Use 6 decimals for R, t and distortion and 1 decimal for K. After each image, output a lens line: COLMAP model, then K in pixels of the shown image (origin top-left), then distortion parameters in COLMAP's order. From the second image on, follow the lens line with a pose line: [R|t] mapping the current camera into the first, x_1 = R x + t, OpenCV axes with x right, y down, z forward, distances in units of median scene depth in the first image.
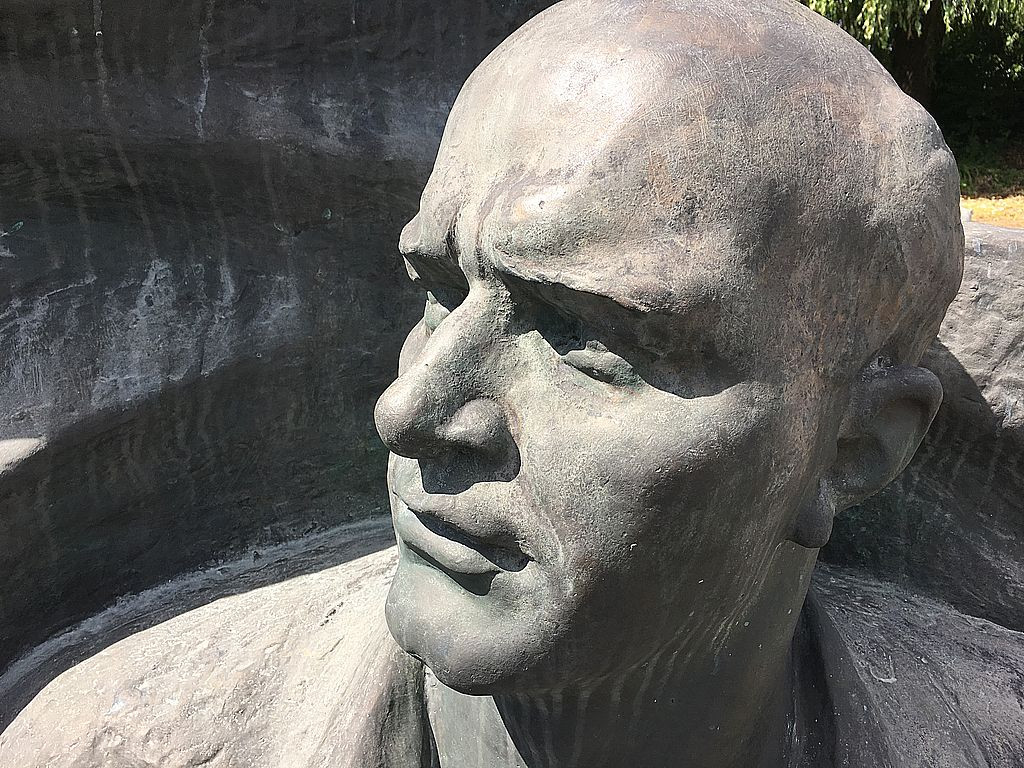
lens RADIAL K [[878.0, 0, 510.0], [0, 878.0, 392.2], [0, 0, 1]] dist [0.065934, -0.092609]
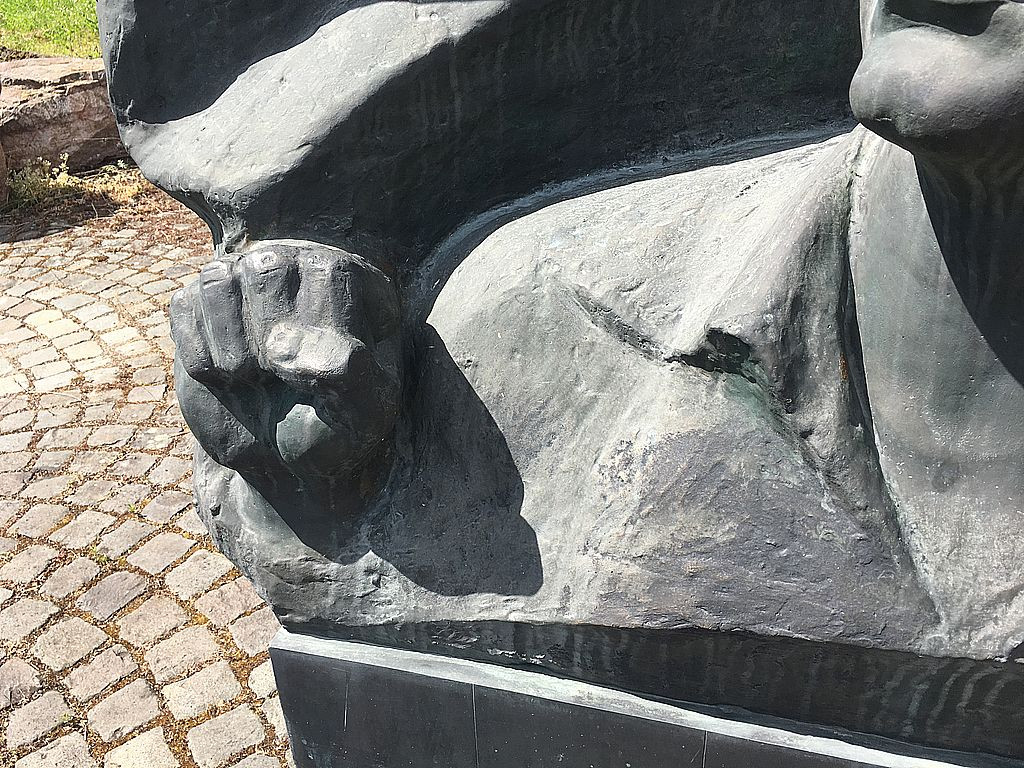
lens RADIAL K [[878.0, 0, 504.3], [0, 878.0, 394.2], [0, 0, 1]] dist [0.065934, -0.092609]
pose [[0.936805, 0.128044, -0.325579, -0.098808], [-0.065227, 0.978224, 0.197036, 0.300775], [0.343718, -0.163348, 0.924757, -0.104729]]
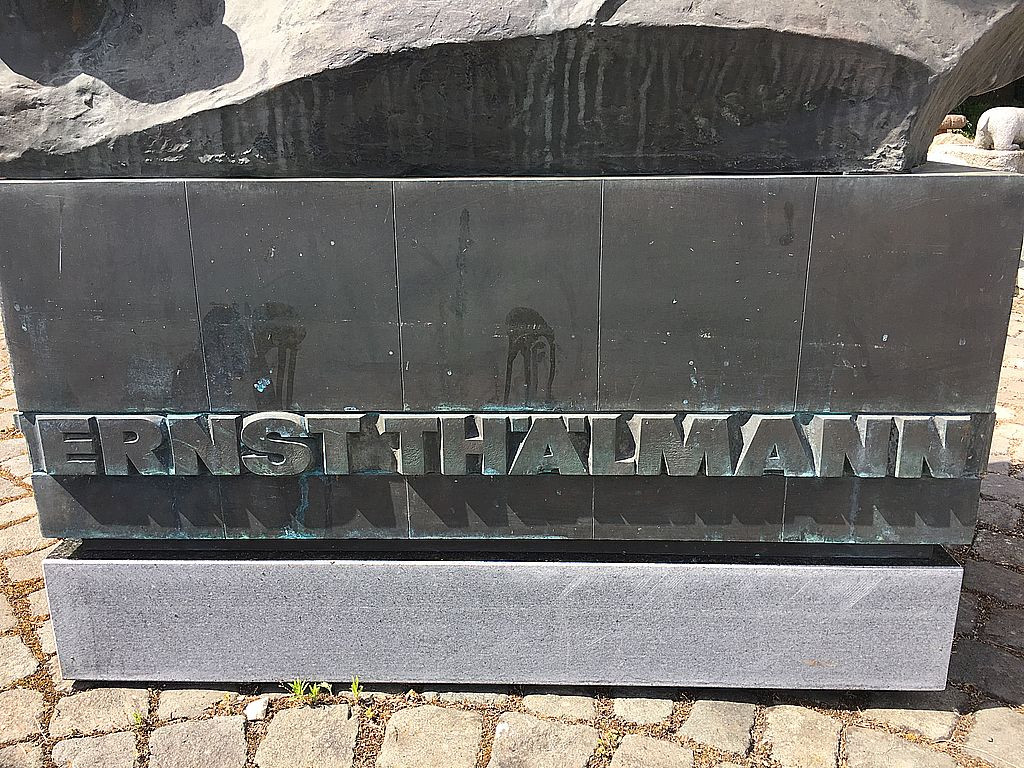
lens RADIAL K [[878.0, 0, 502.6], [0, 878.0, 388.2], [0, 0, 1]] dist [0.065934, -0.092609]
pose [[0.995634, 0.017188, -0.091747, 0.103995], [-0.018921, 0.999658, -0.018058, 1.183901], [0.091405, 0.019715, 0.995619, -0.324703]]
